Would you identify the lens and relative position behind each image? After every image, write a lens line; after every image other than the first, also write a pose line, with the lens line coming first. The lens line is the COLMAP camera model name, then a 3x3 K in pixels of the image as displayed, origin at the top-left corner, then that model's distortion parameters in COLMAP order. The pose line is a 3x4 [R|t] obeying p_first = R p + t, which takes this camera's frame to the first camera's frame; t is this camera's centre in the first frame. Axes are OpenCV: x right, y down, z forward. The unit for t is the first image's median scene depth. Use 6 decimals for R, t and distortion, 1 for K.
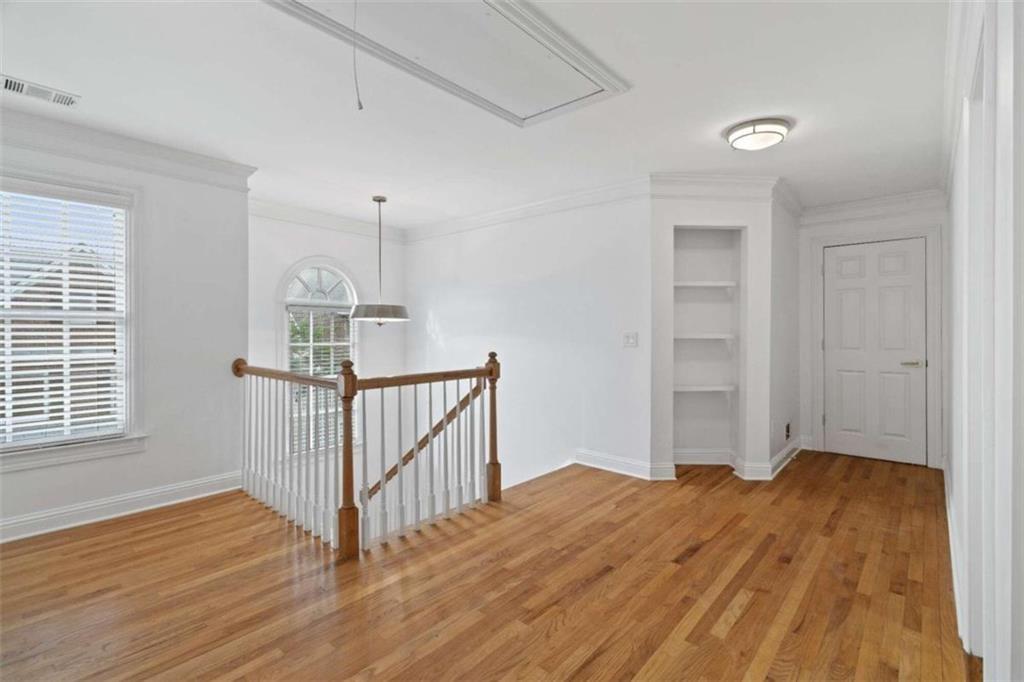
lens RADIAL K [[509.0, 0, 511.7], [0, 509.0, 327.8], [0, 0, 1]] dist [-0.002427, -0.000382]
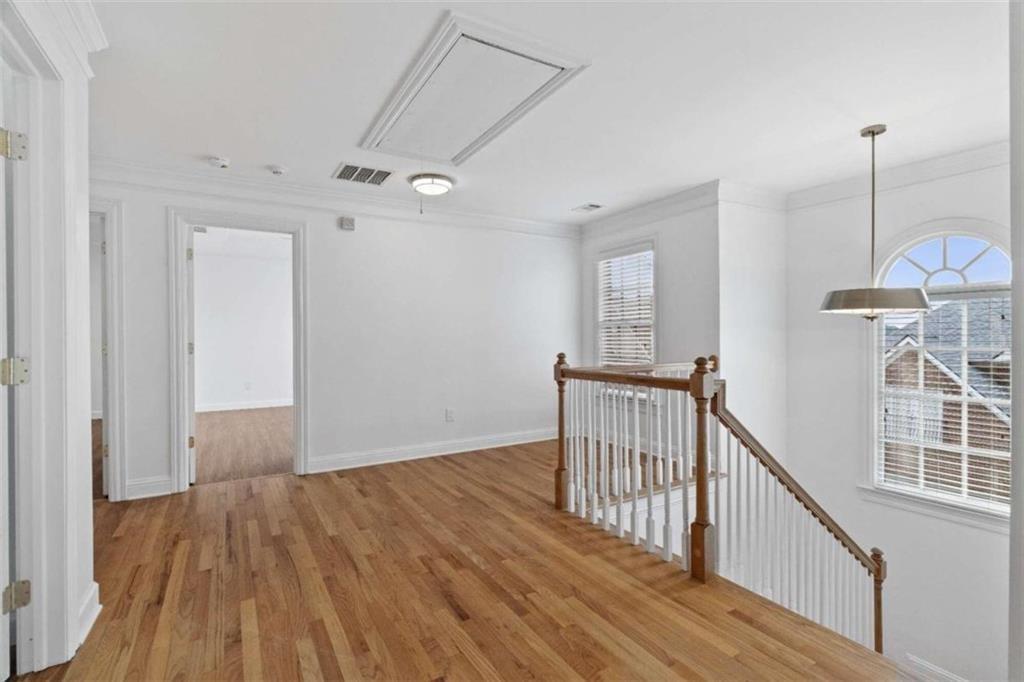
lens RADIAL K [[509.0, 0, 511.7], [0, 509.0, 327.8], [0, 0, 1]] dist [-0.002427, -0.000382]
pose [[-0.369847, -0.013793, -0.928990, 0.873063], [0.008893, 0.999791, -0.018384, 0.023053], [0.929050, -0.015061, -0.369647, 1.300260]]
